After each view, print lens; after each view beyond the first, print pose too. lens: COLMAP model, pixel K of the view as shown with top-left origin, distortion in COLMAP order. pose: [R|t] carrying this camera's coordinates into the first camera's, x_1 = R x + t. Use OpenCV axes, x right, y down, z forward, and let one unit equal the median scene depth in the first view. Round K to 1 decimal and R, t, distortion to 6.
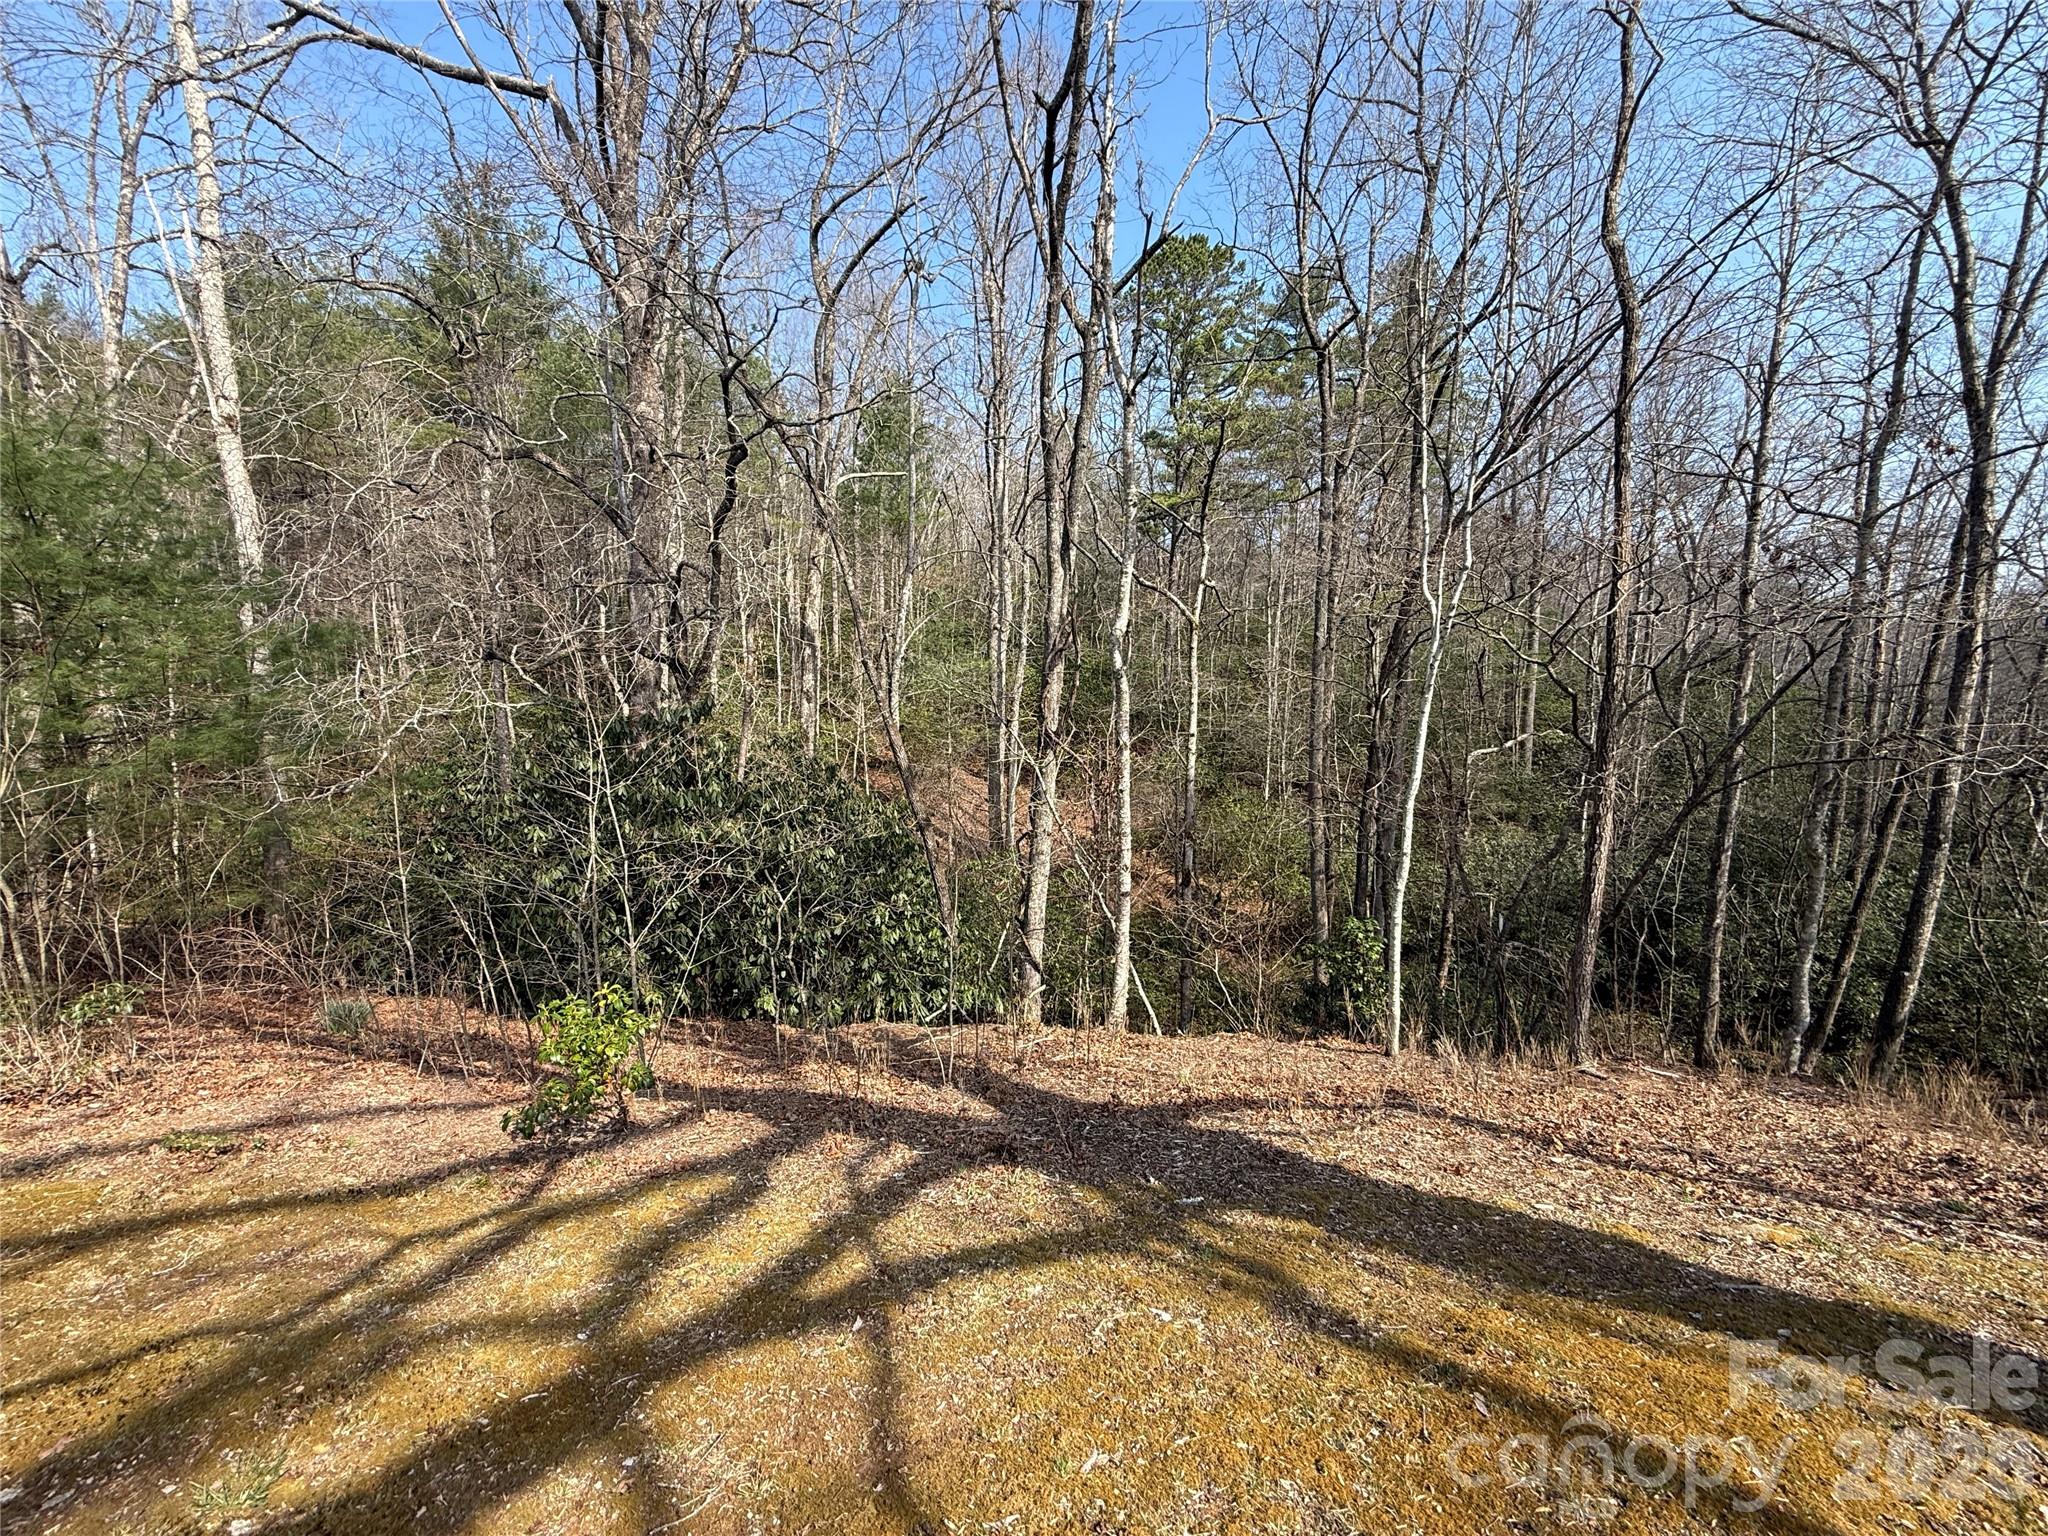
lens RADIAL K [[813.3, 0, 1018.6], [0, 813.3, 769.6], [0, 0, 1]] dist [-0.000479, 0.000031]
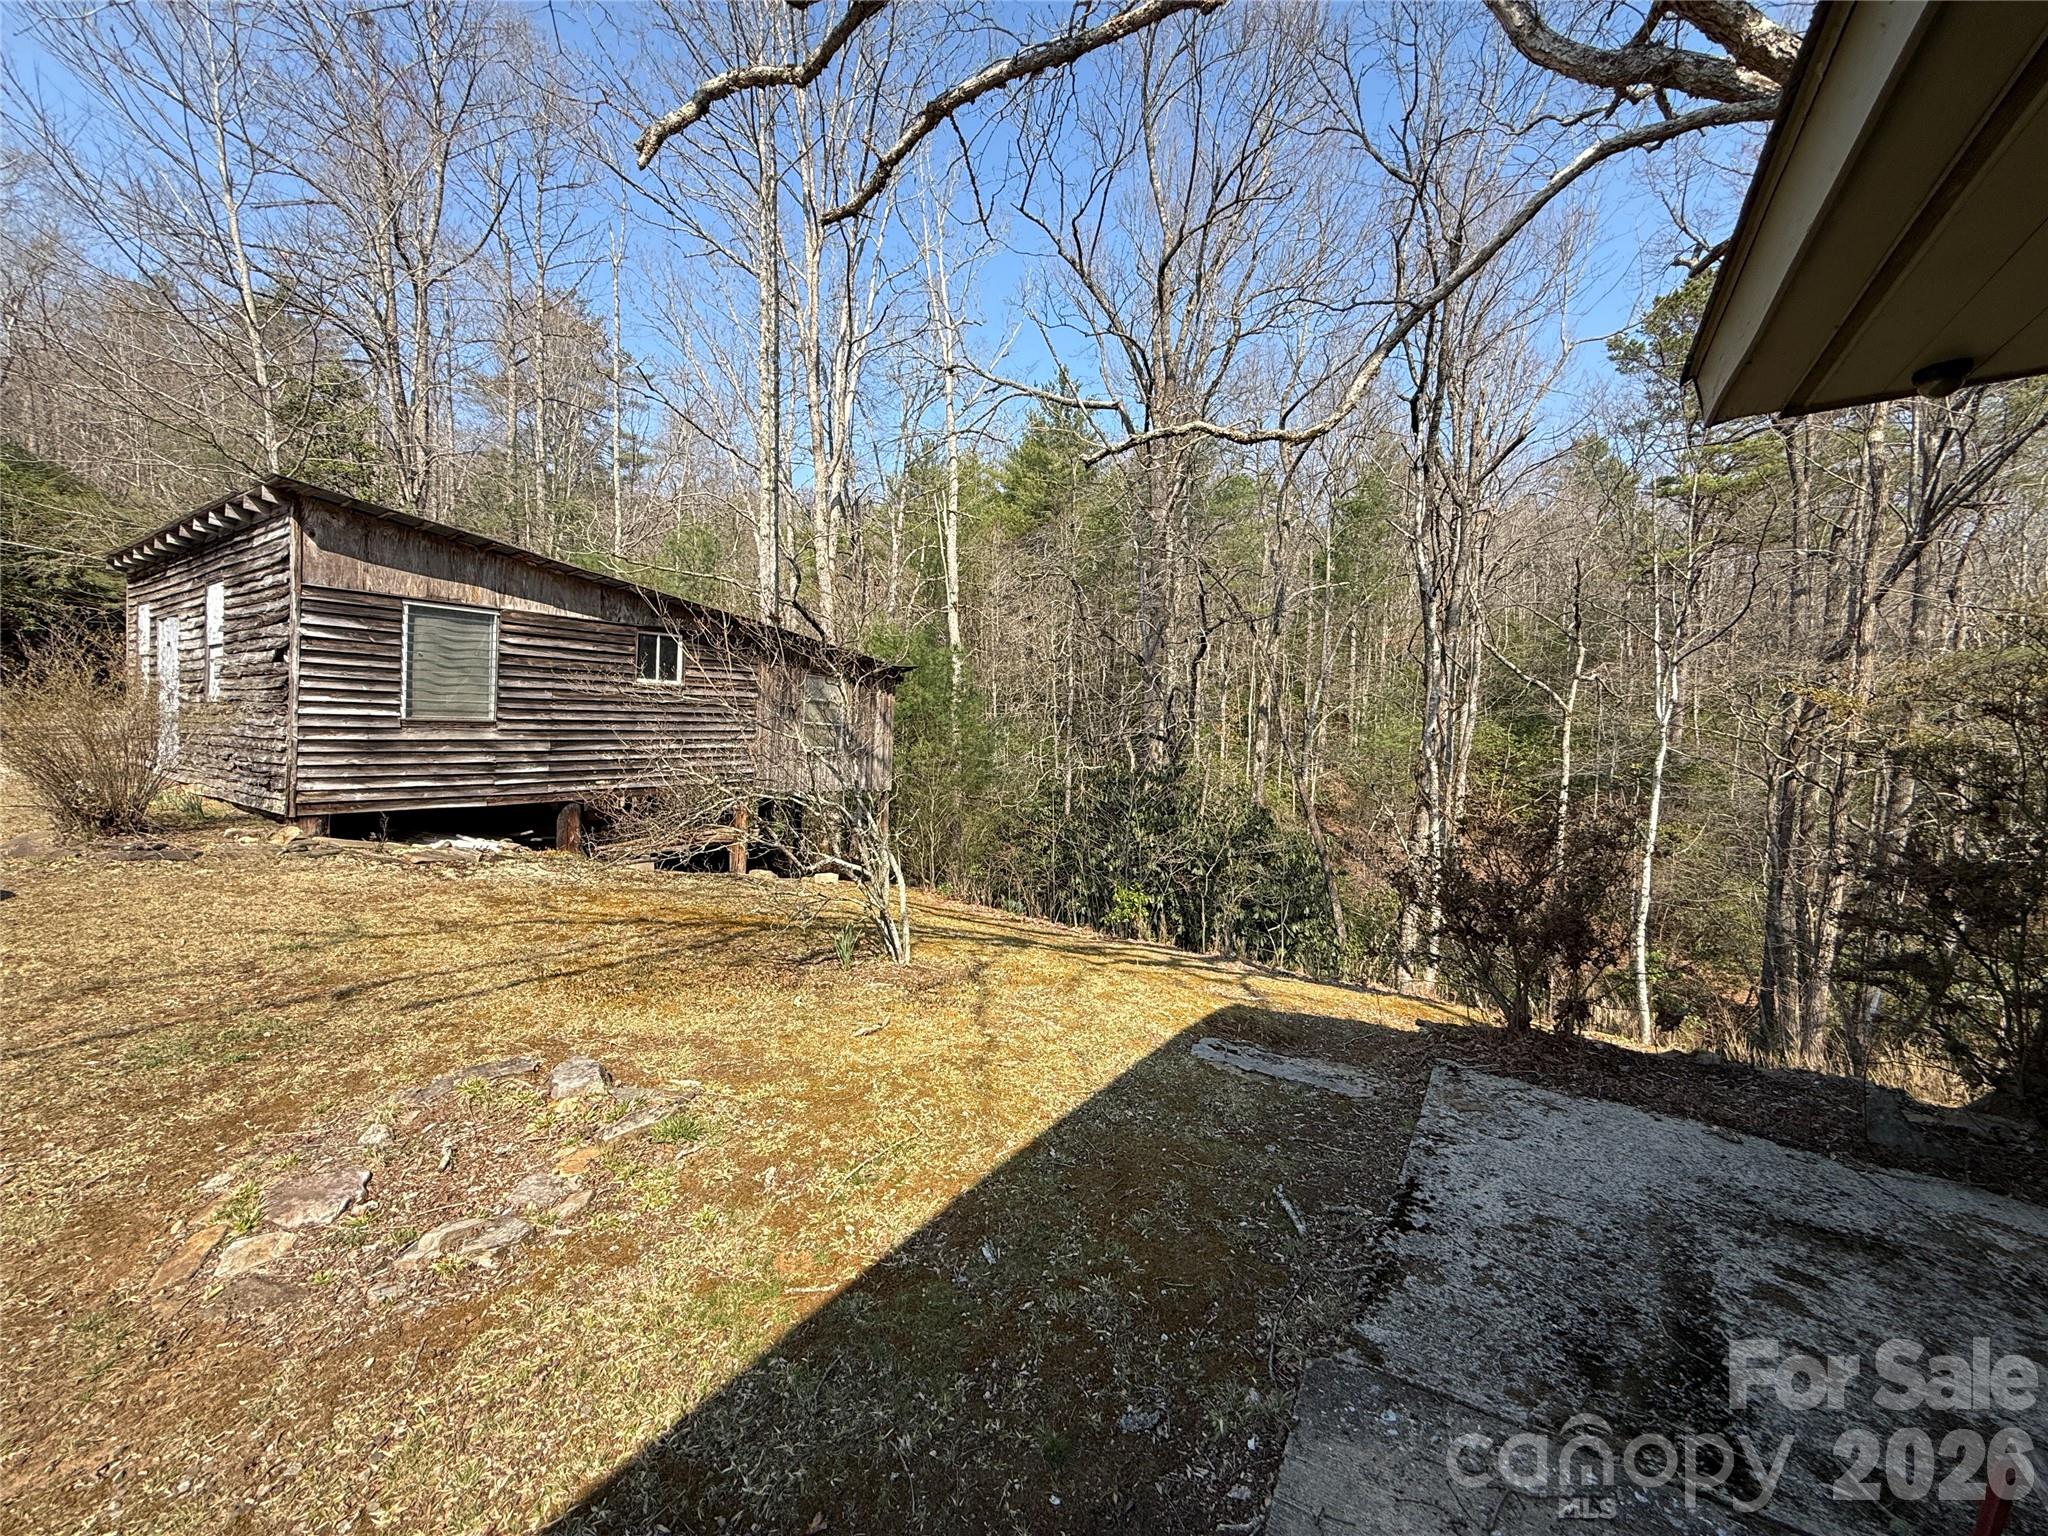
lens RADIAL K [[813.3, 0, 1018.6], [0, 813.3, 769.6], [0, 0, 1]] dist [-0.000479, 0.000031]
pose [[0.835754, 0.037960, -0.547790, 0.201430], [-0.068403, 0.997034, -0.035270, 0.006702], [0.544827, 0.066947, 0.835872, -0.472173]]
